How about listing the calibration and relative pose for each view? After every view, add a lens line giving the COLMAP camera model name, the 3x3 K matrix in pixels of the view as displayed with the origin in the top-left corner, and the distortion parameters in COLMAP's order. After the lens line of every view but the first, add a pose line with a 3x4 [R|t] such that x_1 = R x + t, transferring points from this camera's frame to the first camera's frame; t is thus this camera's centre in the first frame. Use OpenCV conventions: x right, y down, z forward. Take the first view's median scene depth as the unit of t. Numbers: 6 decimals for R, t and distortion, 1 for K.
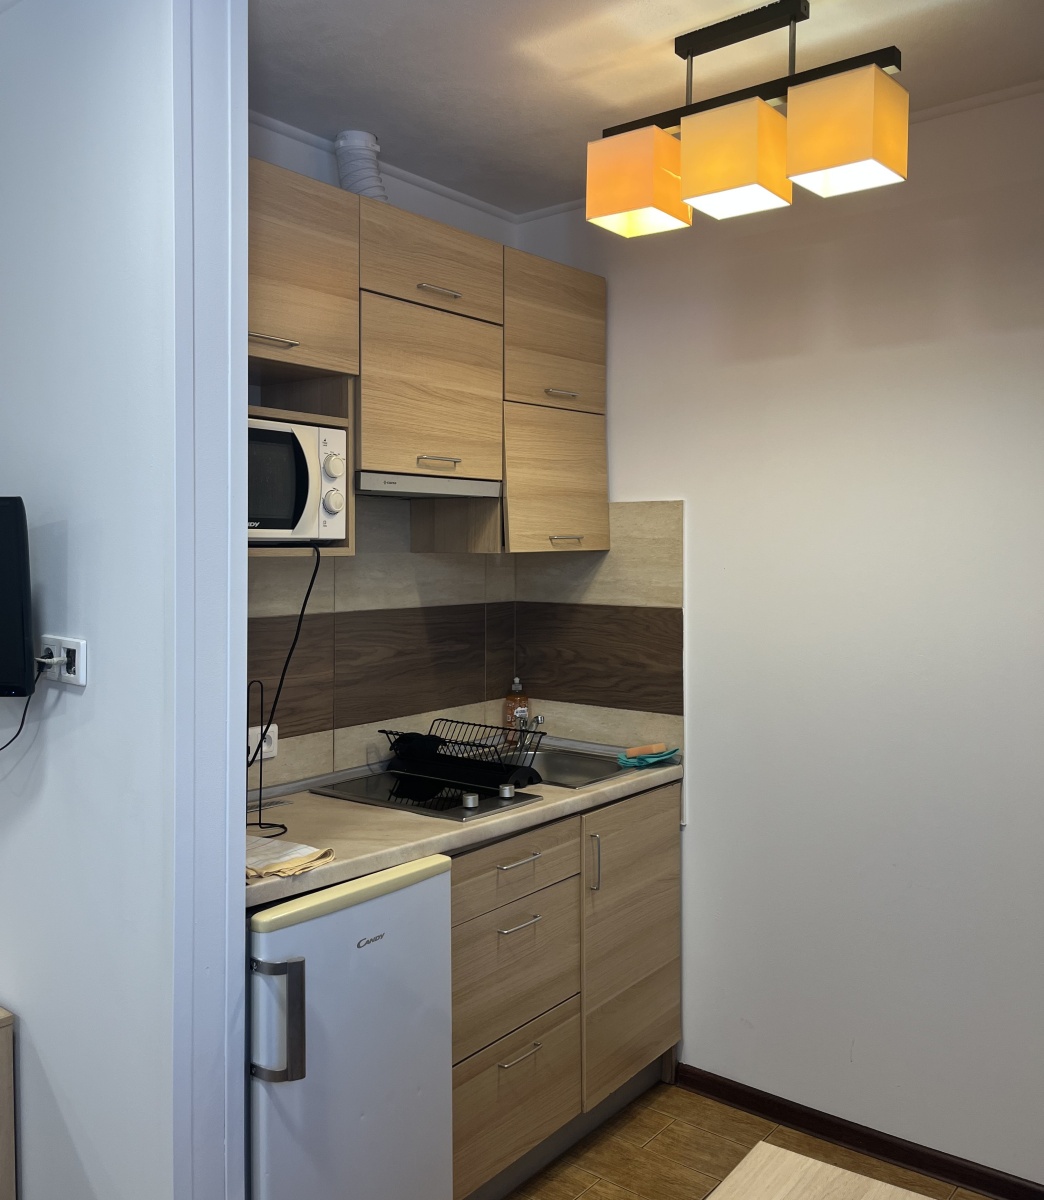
lens RADIAL K [[1099.6, 0, 521.2], [0, 1099.6, 598.0], [0, 0, 1]] dist [-0.006177, 0.000000]
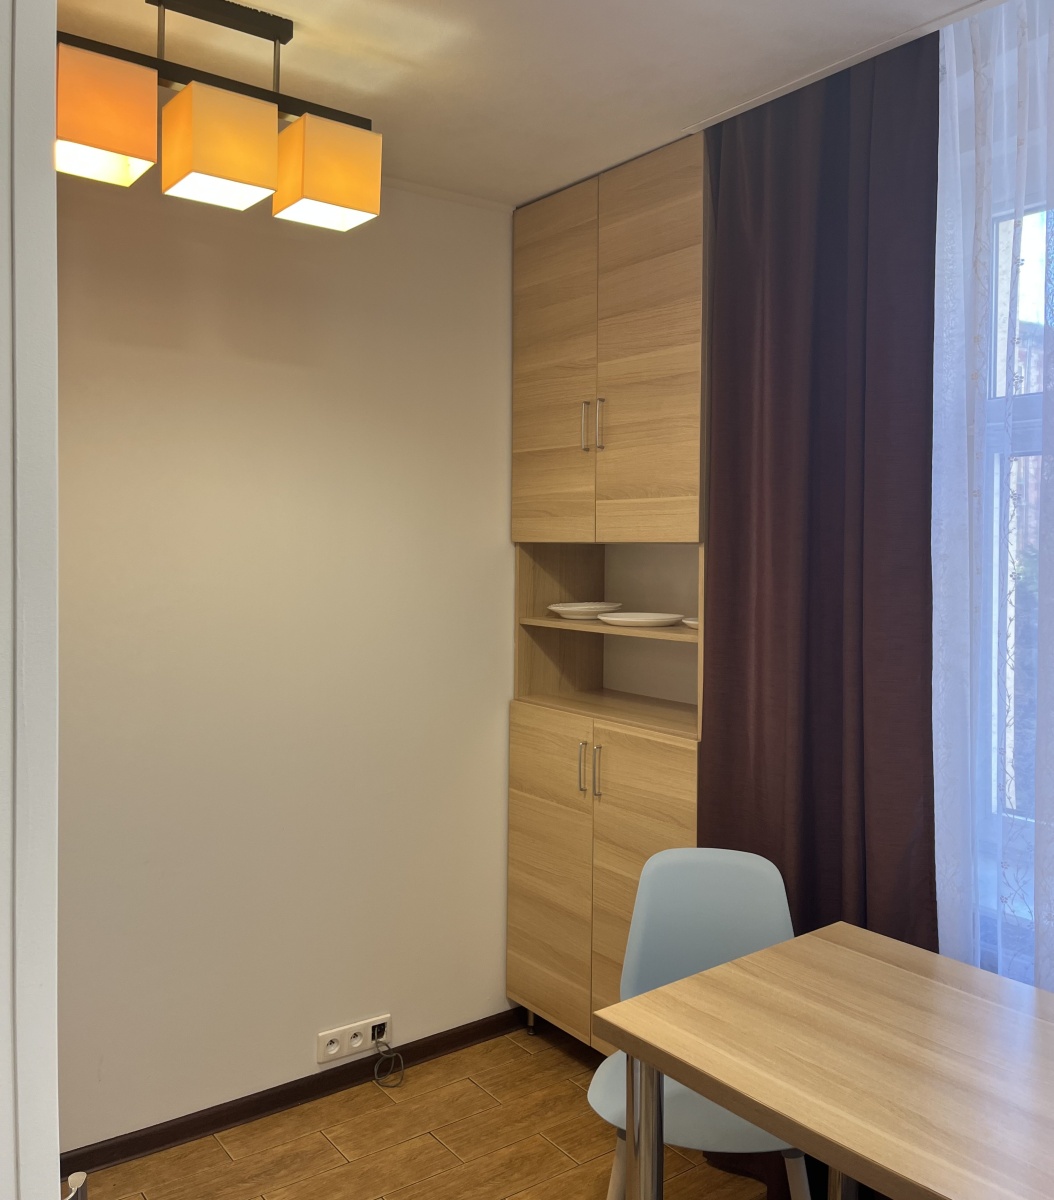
lens RADIAL K [[1048.9, 0, 526.2], [0, 1048.9, 598.3], [0, 0, 1]] dist [-0.000945, -0.000631]
pose [[0.271634, -0.035735, 0.961737, -0.630168], [0.033786, 0.999048, 0.027579, -0.020147], [-0.961807, 0.025002, 0.272583, 0.500002]]
